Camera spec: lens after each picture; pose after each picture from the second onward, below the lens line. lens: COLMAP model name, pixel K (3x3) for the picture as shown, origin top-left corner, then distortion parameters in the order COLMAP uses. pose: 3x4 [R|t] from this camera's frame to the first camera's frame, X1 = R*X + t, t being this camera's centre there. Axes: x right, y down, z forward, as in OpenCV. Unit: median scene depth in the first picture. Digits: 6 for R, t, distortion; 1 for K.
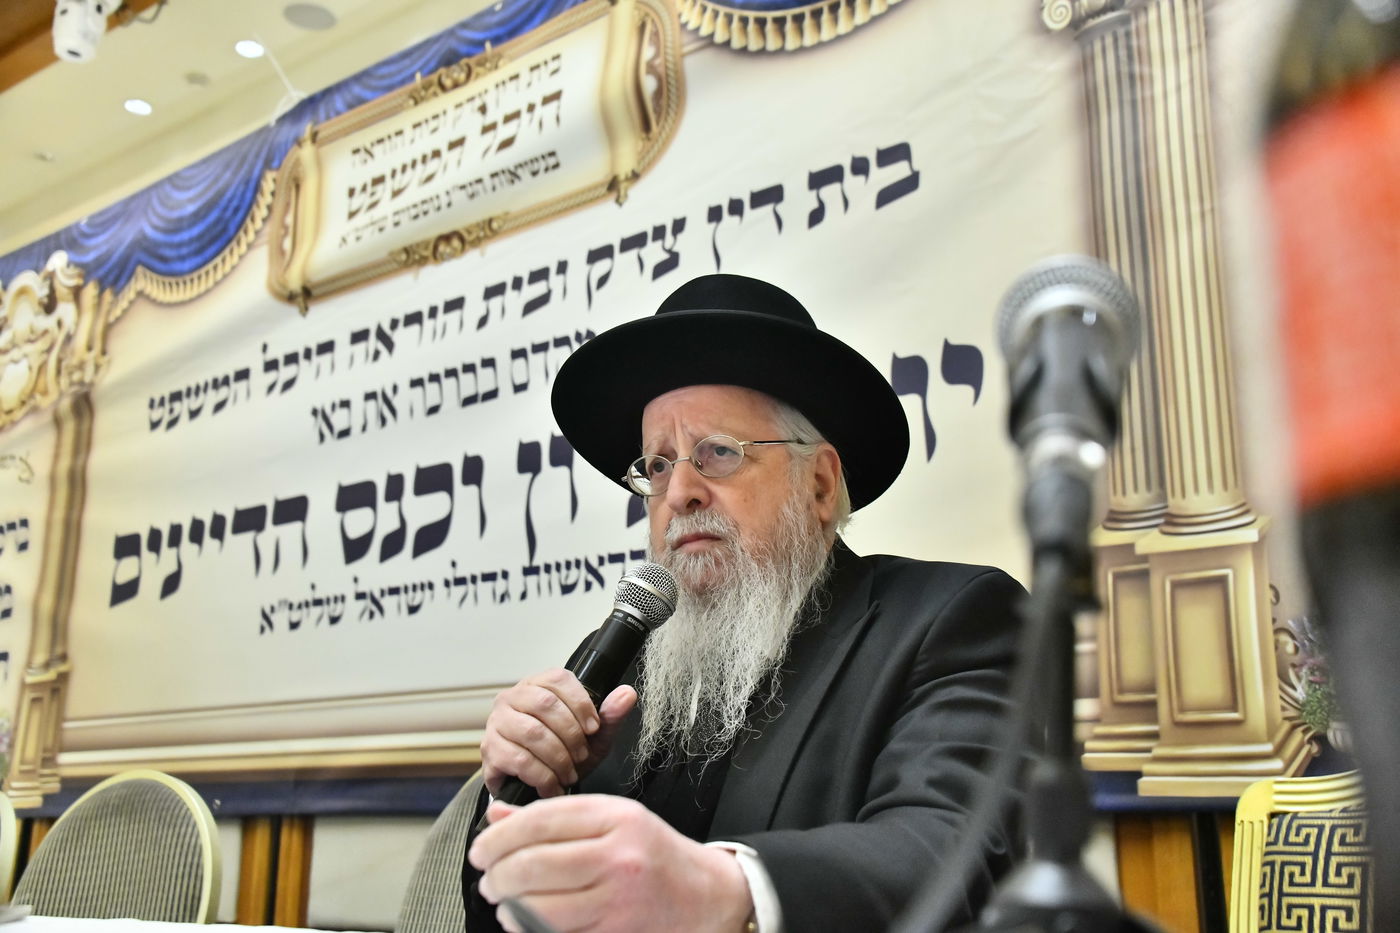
lens RADIAL K [[1481.1, 0, 661.3], [0, 1481.1, 464.5], [0, 0, 1]] dist [0.029483, 0.000000]
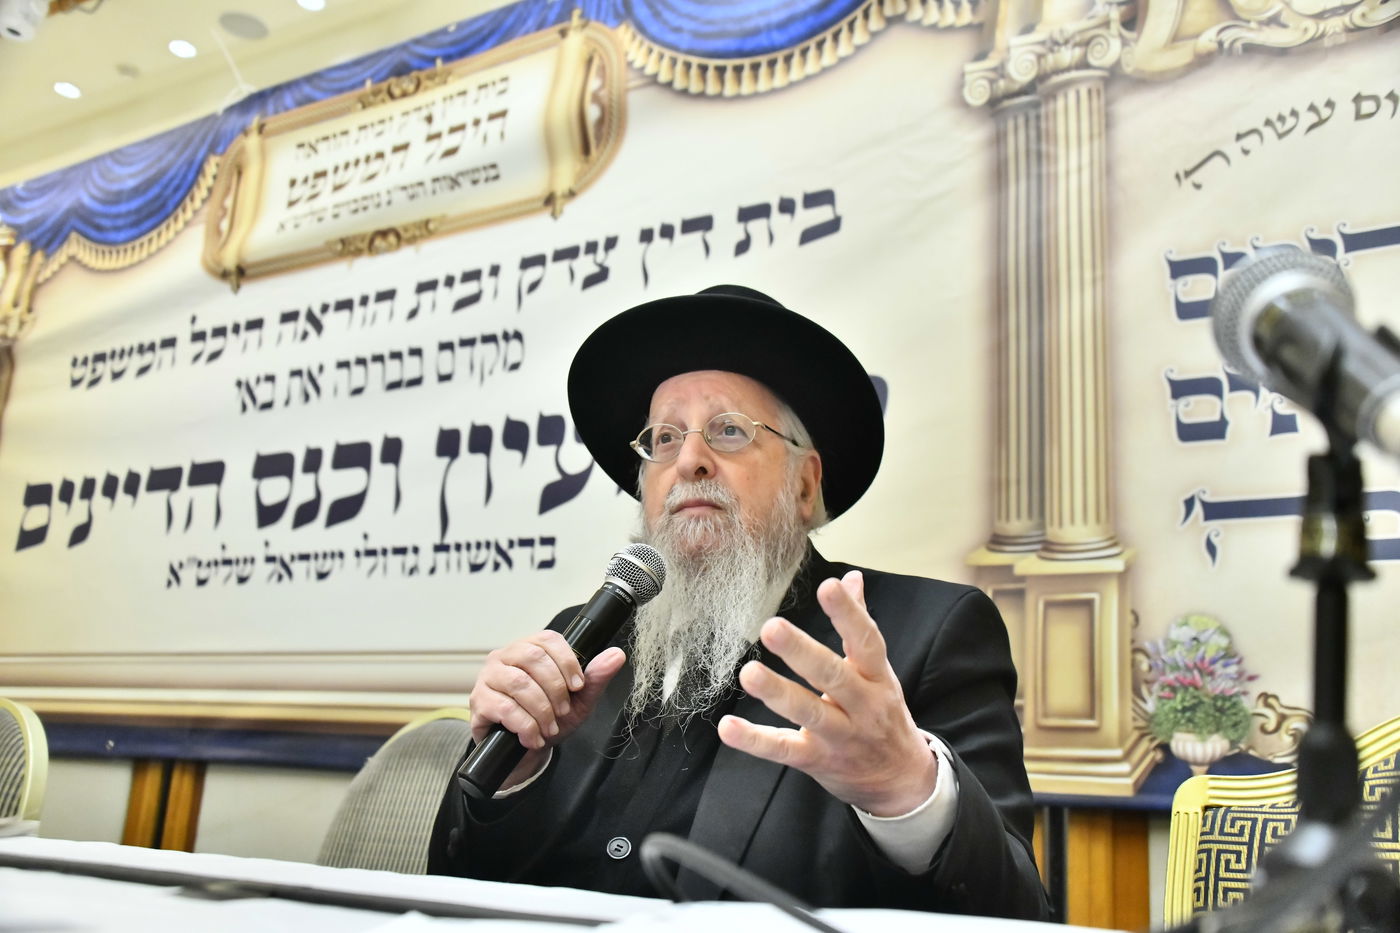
lens RADIAL K [[1325.8, 0, 664.0], [0, 1325.8, 464.1], [0, 0, 1]] dist [-0.018027, 0.000000]
pose [[0.988700, 0.091340, 0.118867, -0.043210], [-0.089943, 0.995800, -0.017080, 0.011693], [-0.119928, 0.006196, 0.992763, 0.025516]]
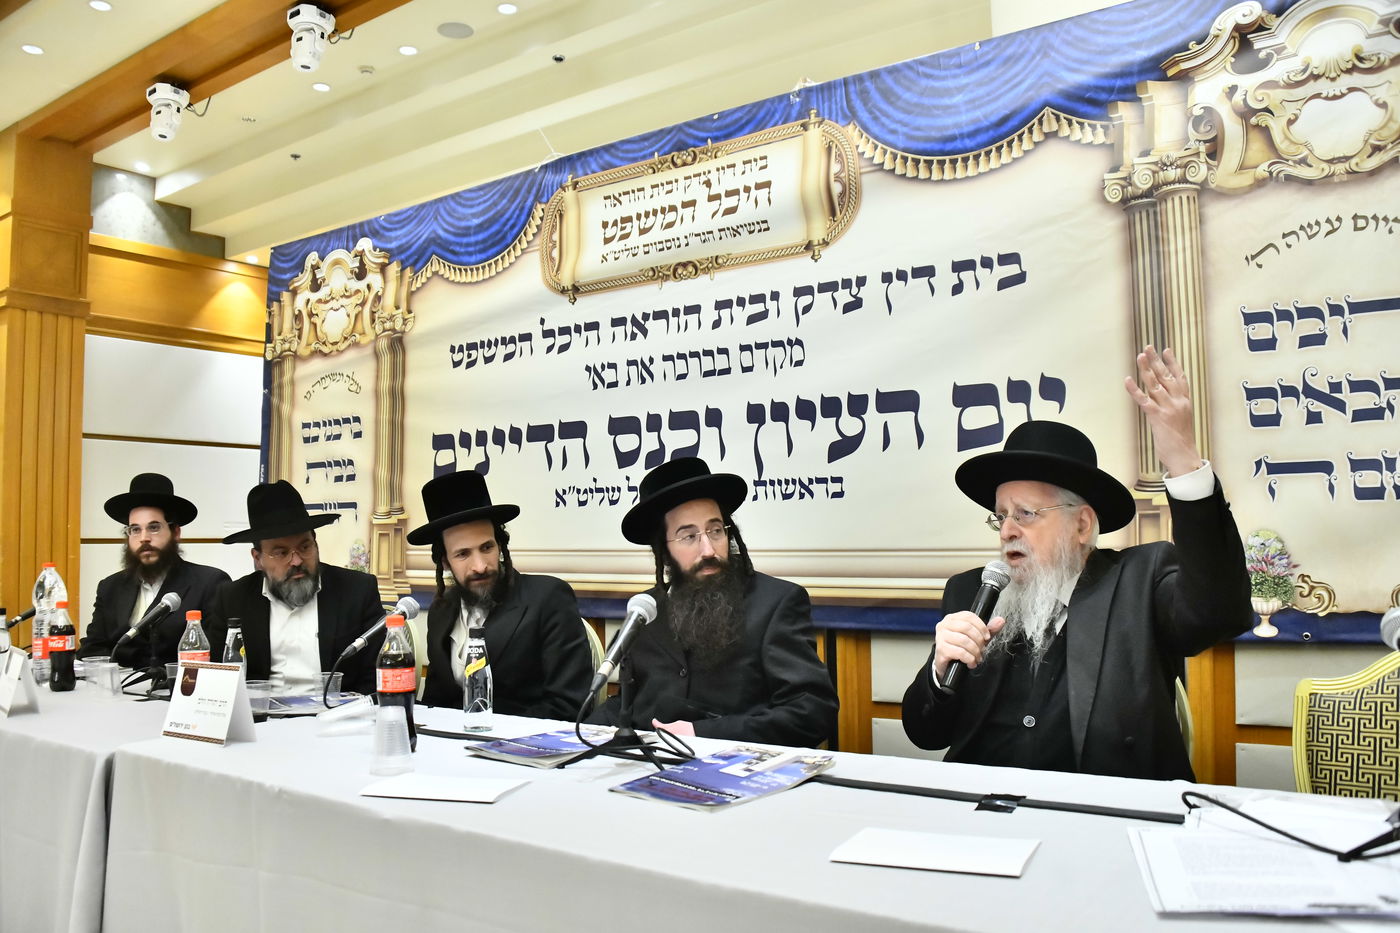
lens RADIAL K [[1059.6, 0, 692.0], [0, 1059.6, 462.4], [0, 0, 1]] dist [-0.126044, 0.031386]
pose [[0.996234, -0.009972, 0.086126, -0.238225], [-0.004160, 0.986722, 0.162367, -0.129439], [-0.086601, -0.162114, 0.982965, -0.144881]]
